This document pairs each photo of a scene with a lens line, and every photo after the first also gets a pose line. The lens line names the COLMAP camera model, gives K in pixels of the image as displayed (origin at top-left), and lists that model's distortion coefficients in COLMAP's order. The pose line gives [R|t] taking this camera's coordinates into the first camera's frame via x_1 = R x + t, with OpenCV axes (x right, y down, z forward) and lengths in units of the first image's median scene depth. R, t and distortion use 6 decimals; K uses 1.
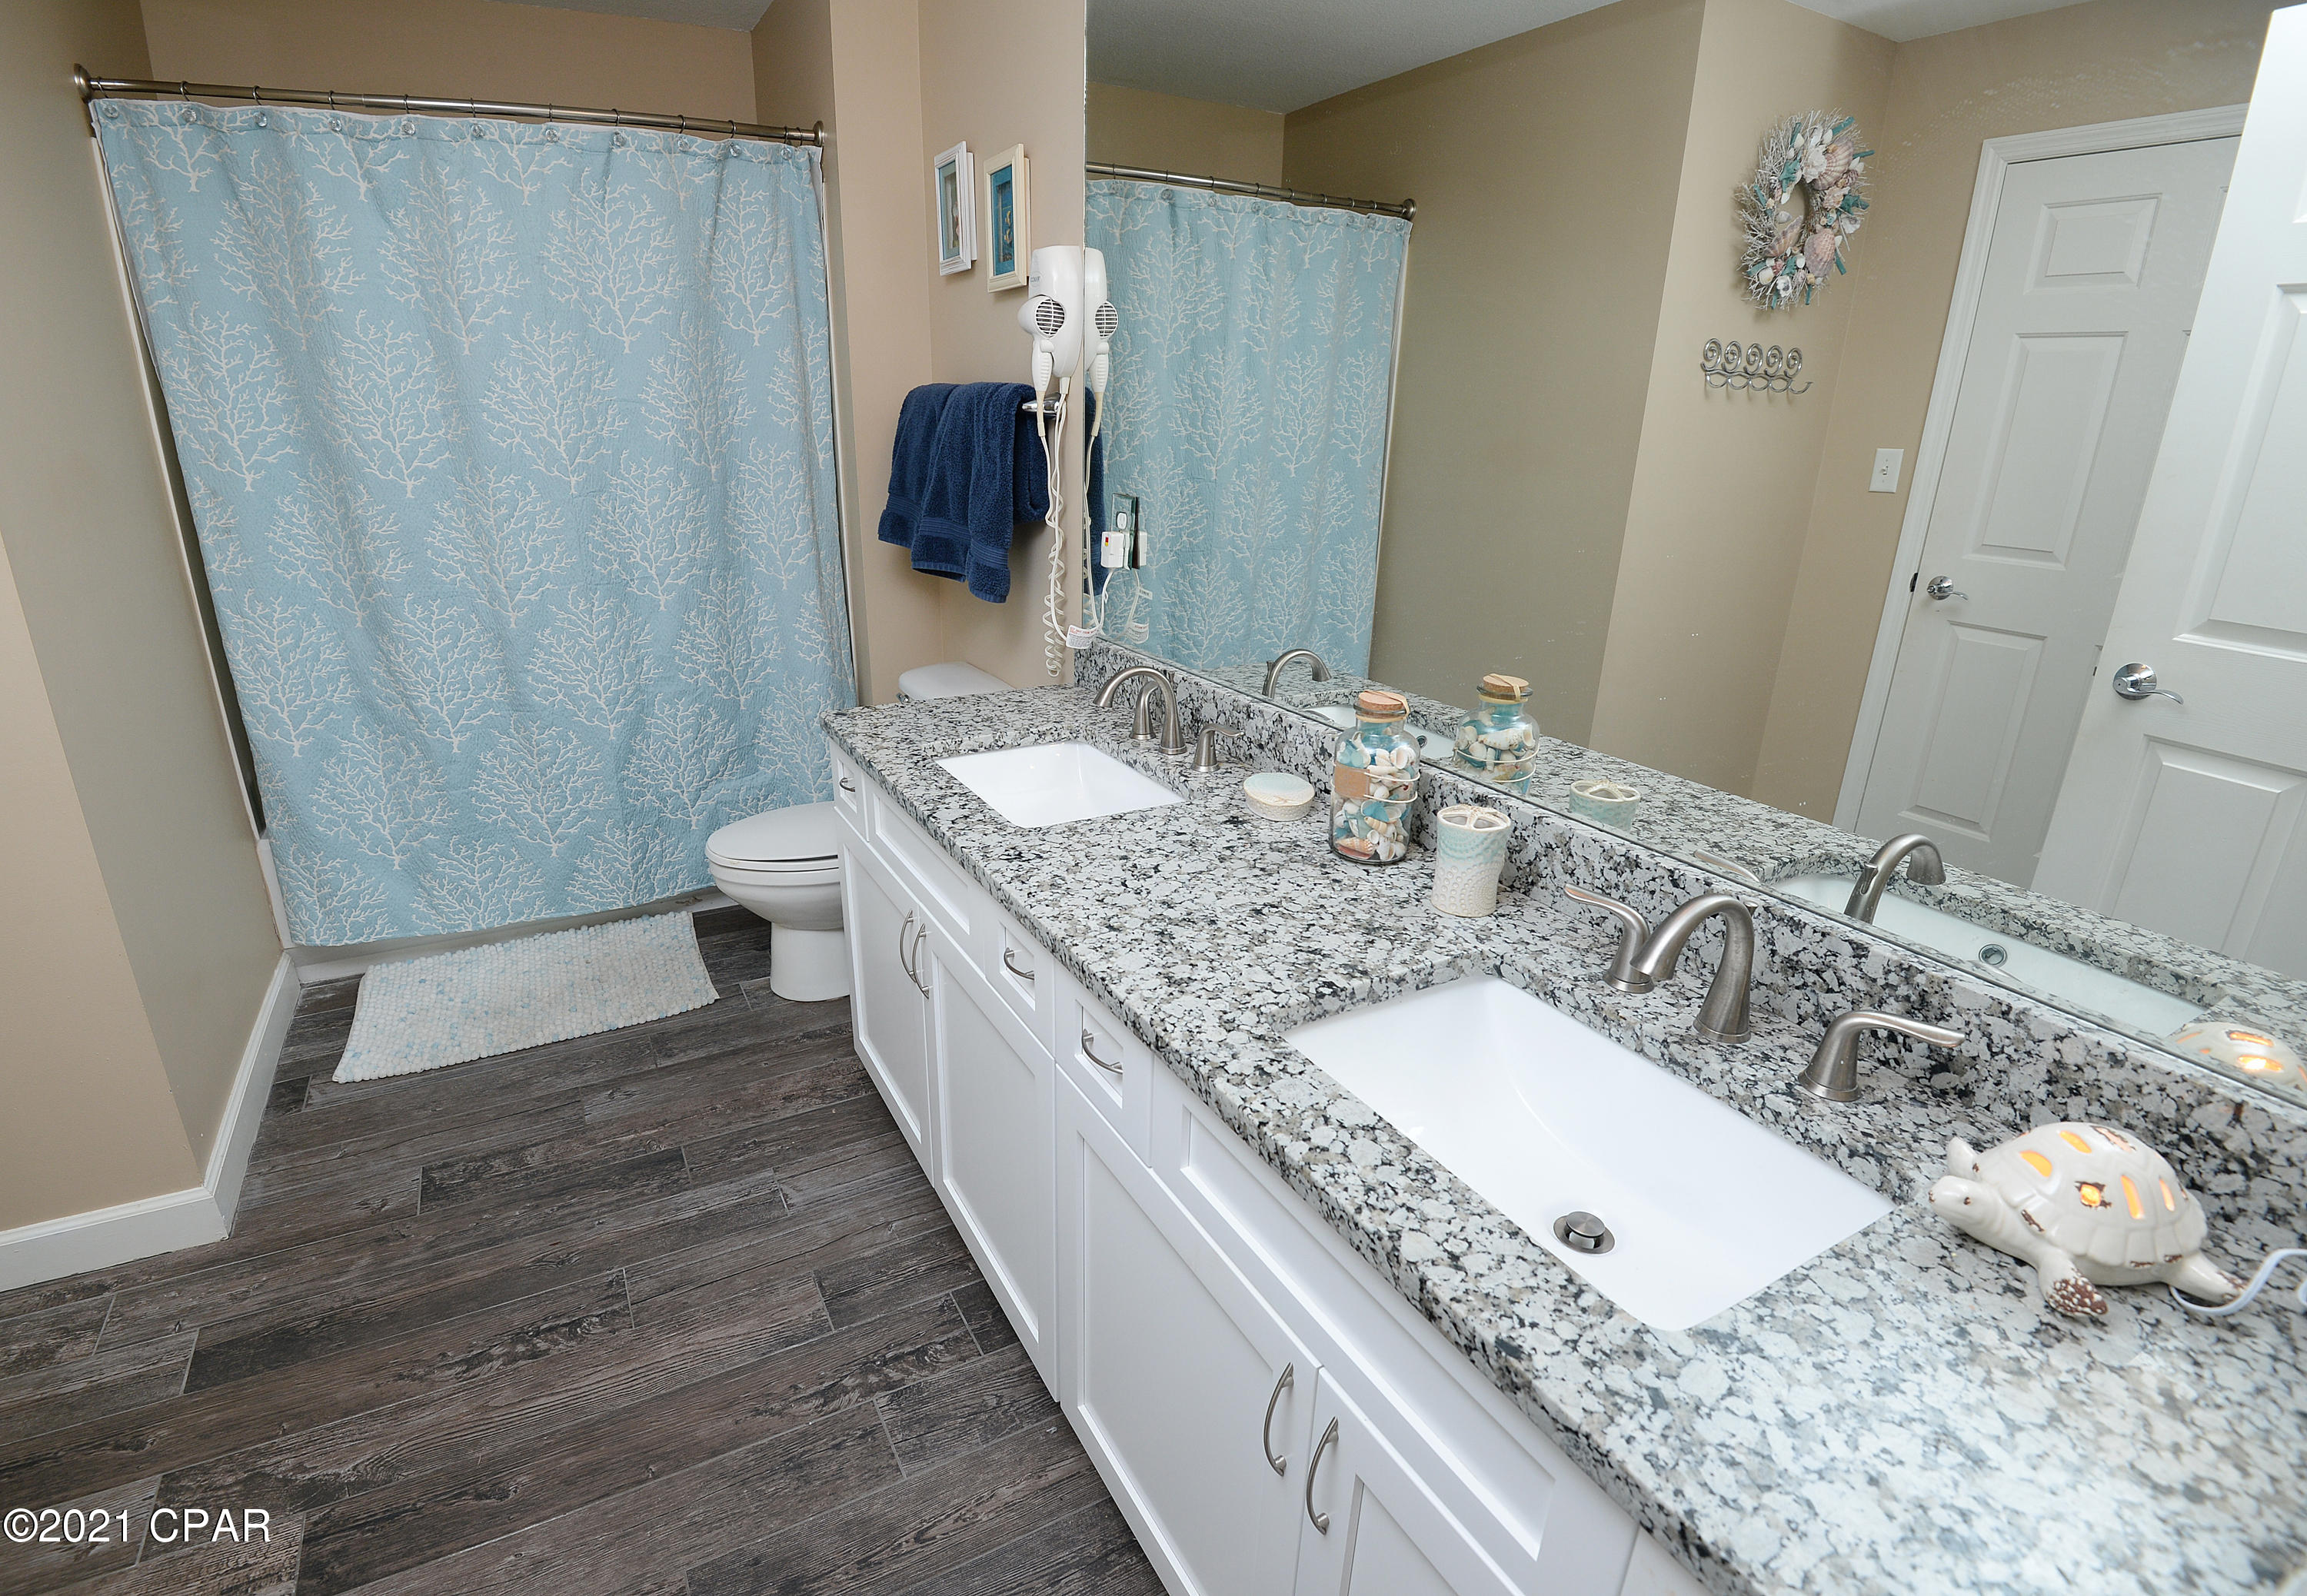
lens RADIAL K [[1109.7, 0, 1105.2], [0, 1109.7, 803.3], [0, 0, 1]] dist [-0.001212, -0.034320]
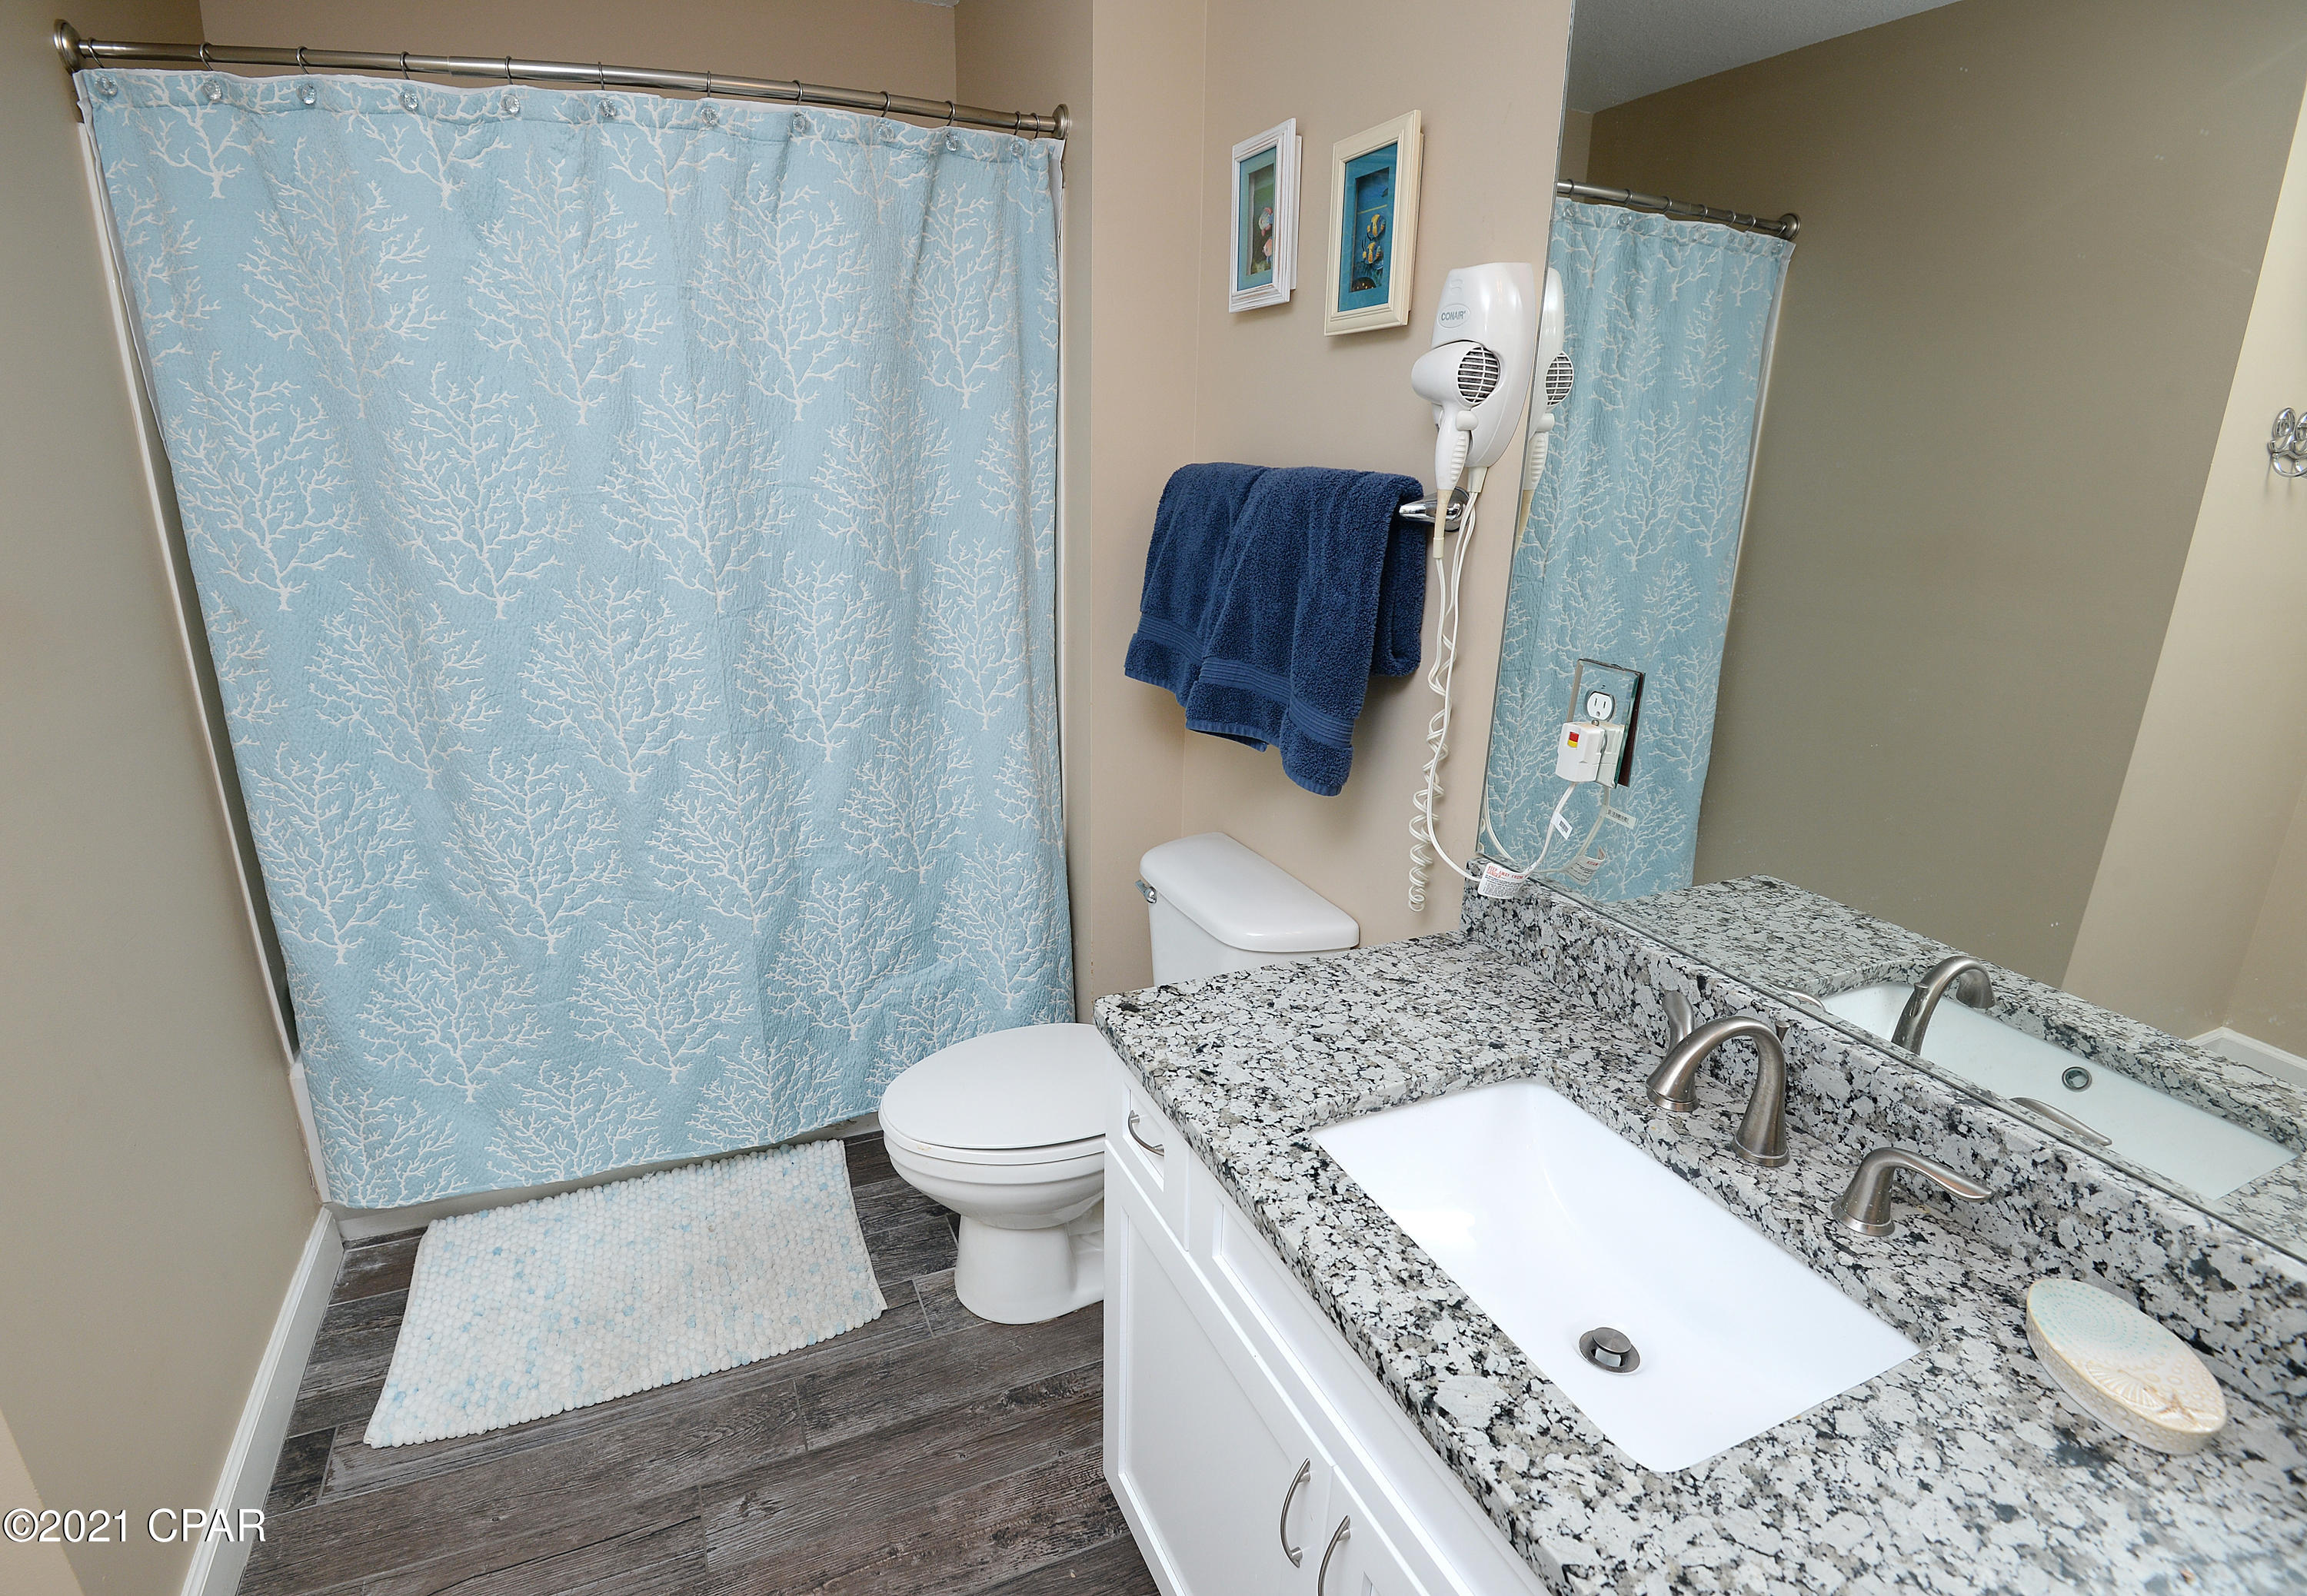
lens RADIAL K [[1112.1, 0, 1105.6], [0, 1112.1, 802.8], [0, 0, 1]] dist [0.003463, -0.040693]
pose [[0.995583, 0.027828, -0.089669, -0.164158], [-0.030630, 0.999080, -0.030025, -0.145315], [0.088751, 0.032639, 0.995519, 0.308400]]
